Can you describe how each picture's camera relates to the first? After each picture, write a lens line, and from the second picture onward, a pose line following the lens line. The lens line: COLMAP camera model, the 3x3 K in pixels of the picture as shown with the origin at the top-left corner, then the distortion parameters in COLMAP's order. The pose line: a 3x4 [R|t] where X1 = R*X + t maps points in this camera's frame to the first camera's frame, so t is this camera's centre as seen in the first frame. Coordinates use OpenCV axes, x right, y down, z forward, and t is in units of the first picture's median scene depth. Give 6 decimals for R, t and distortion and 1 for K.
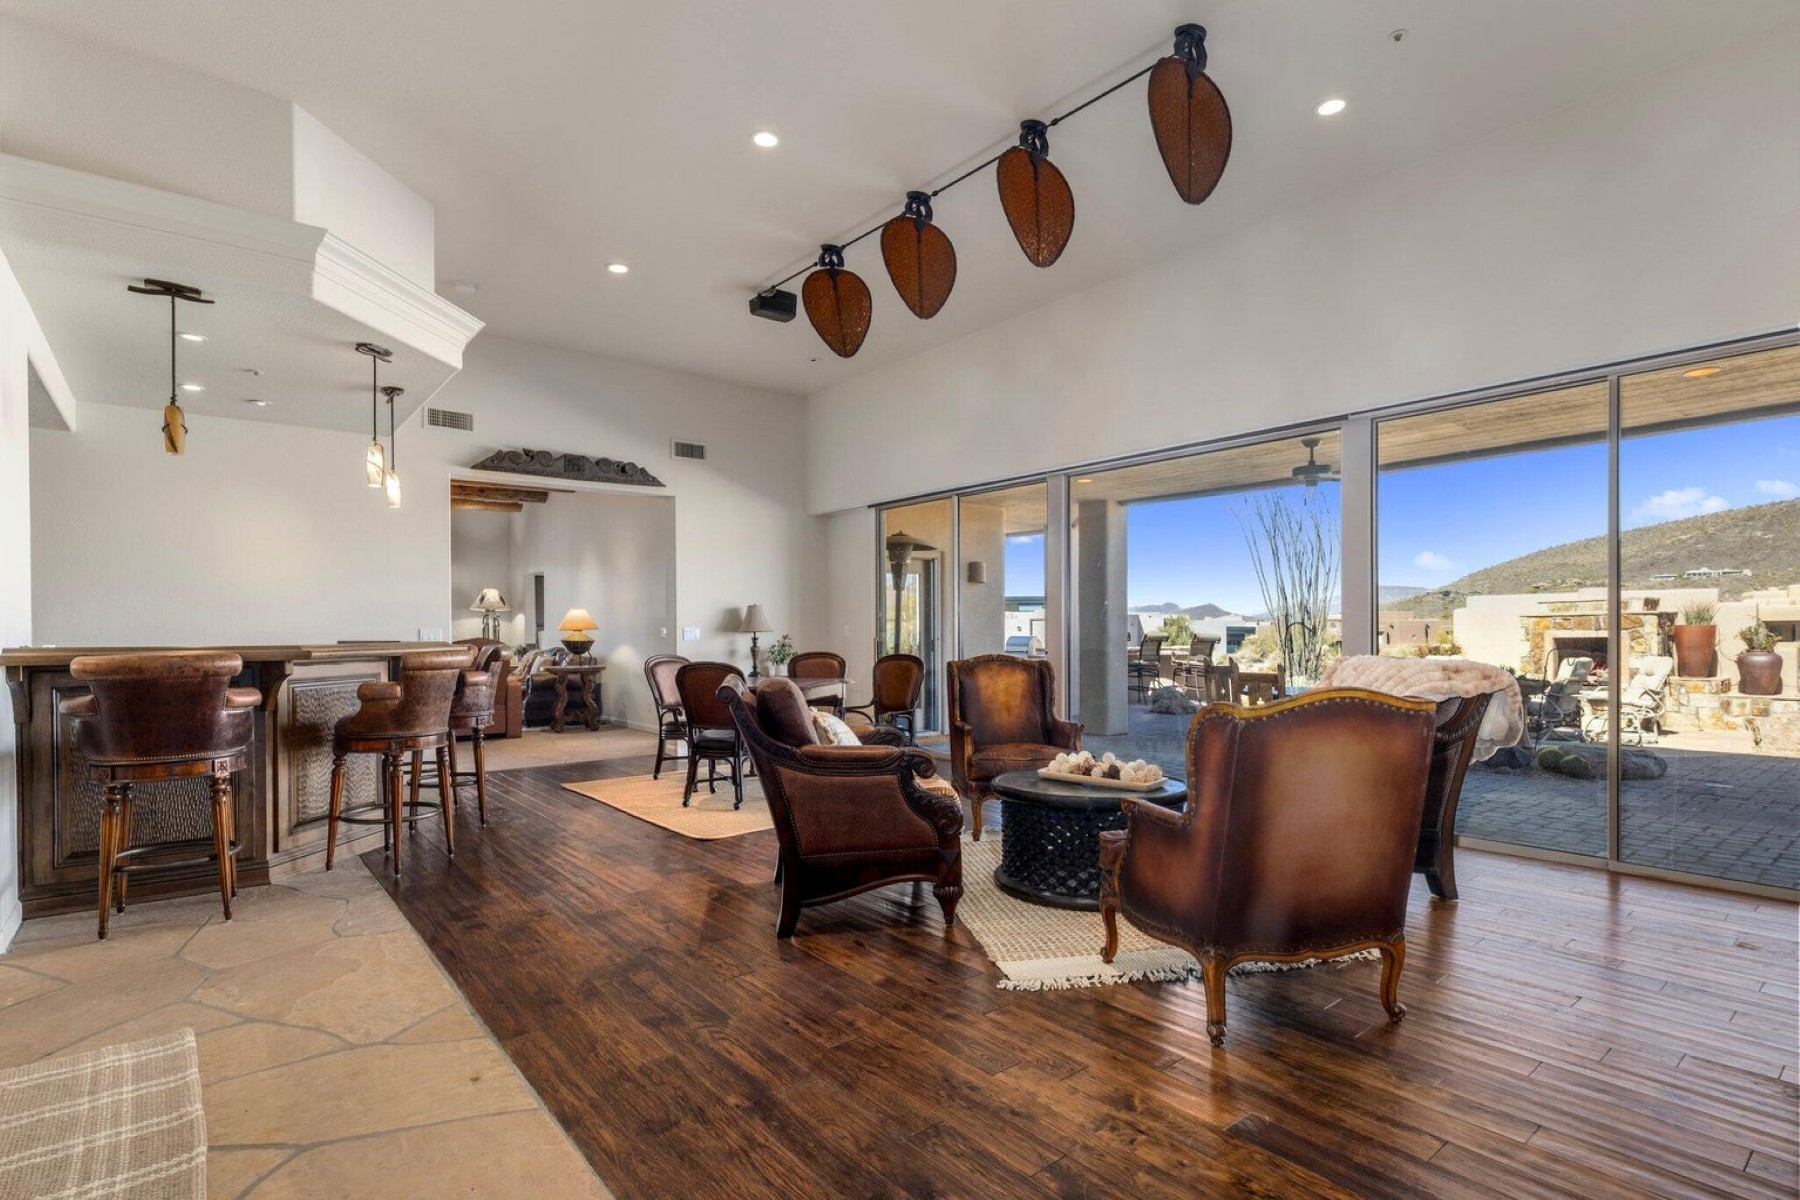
lens RADIAL K [[879.2, 0, 910.1], [0, 879.2, 640.0], [0, 0, 1]] dist [0.002819, -0.000068]
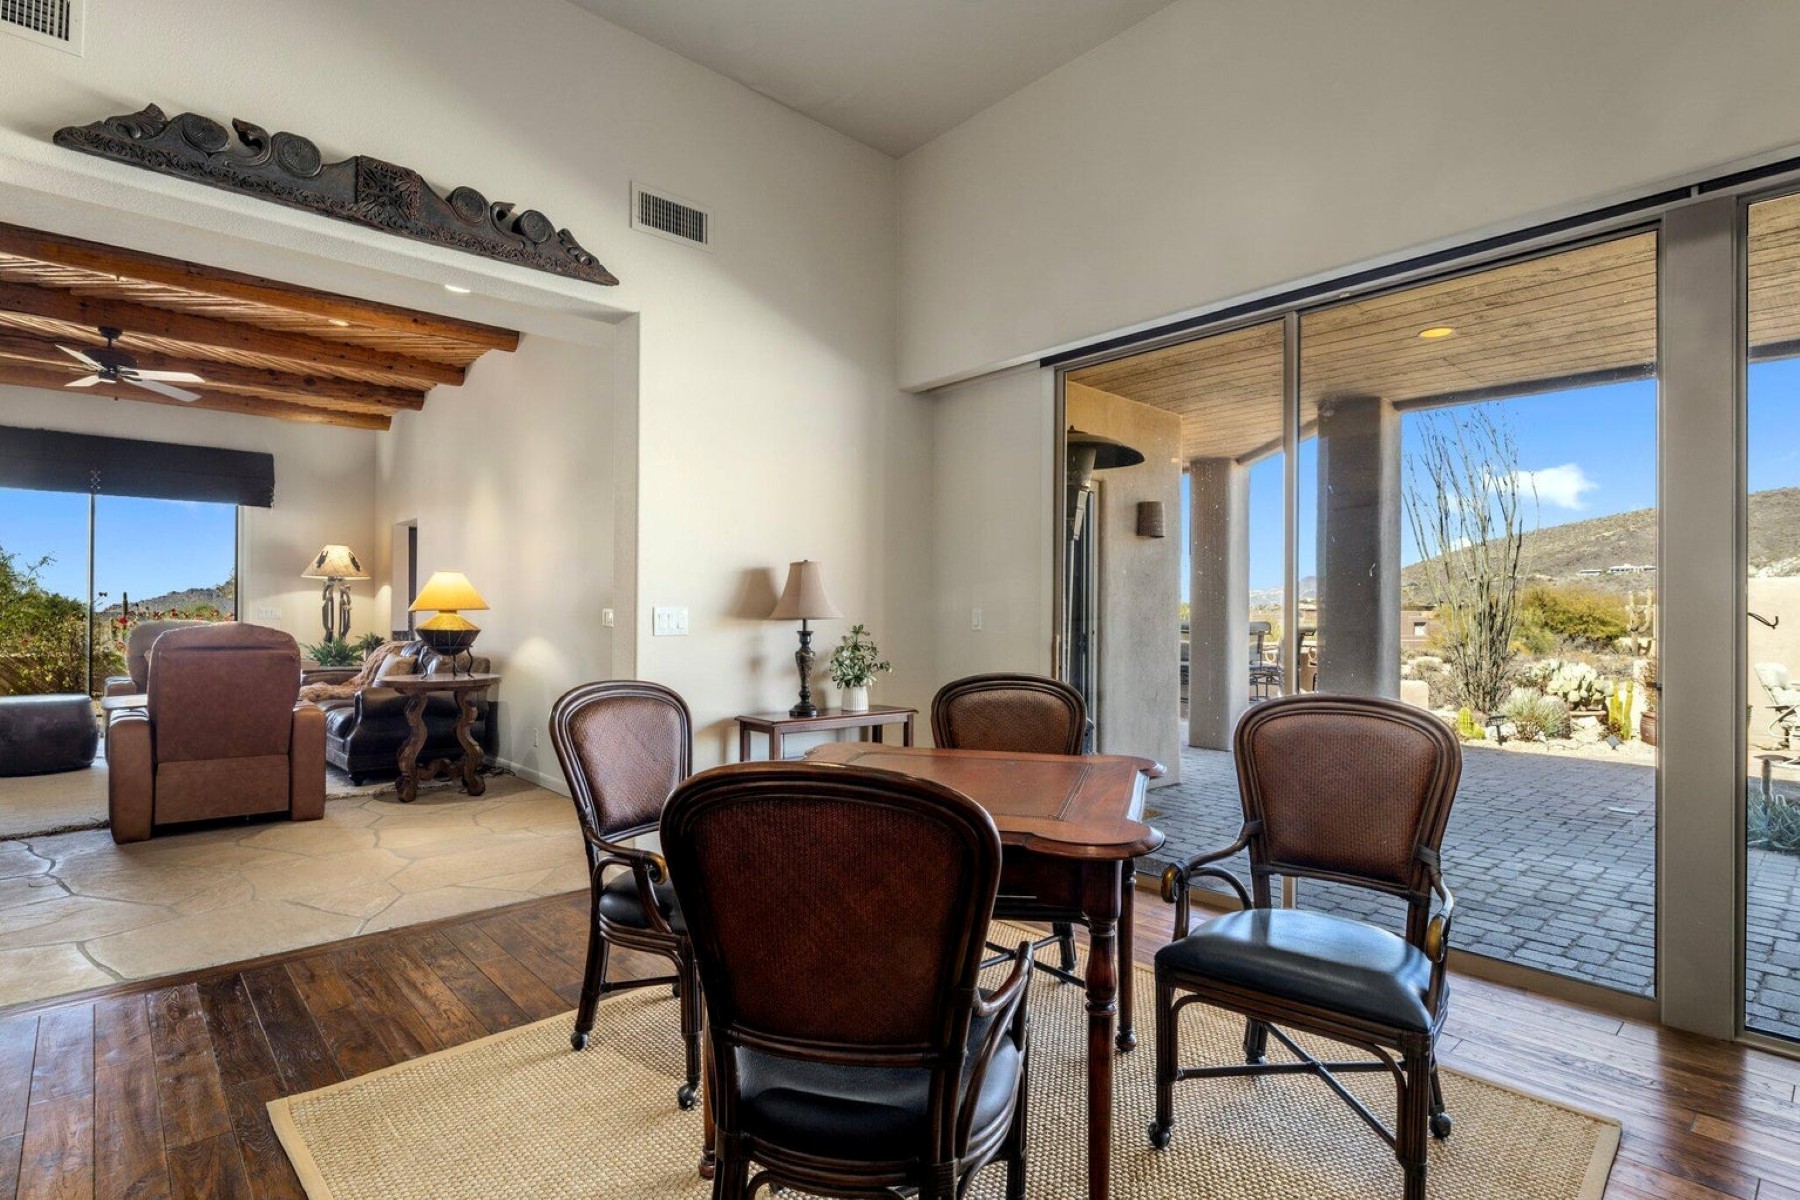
lens RADIAL K [[886.4, 0, 903.5], [0, 886.4, 613.8], [0, 0, 1]] dist [0.000787, 0.000492]
pose [[0.998671, 0.011653, 0.050200, -0.142208], [-0.011003, 0.999852, -0.013204, -0.006014], [-0.050347, 0.012634, 0.998652, 0.503885]]
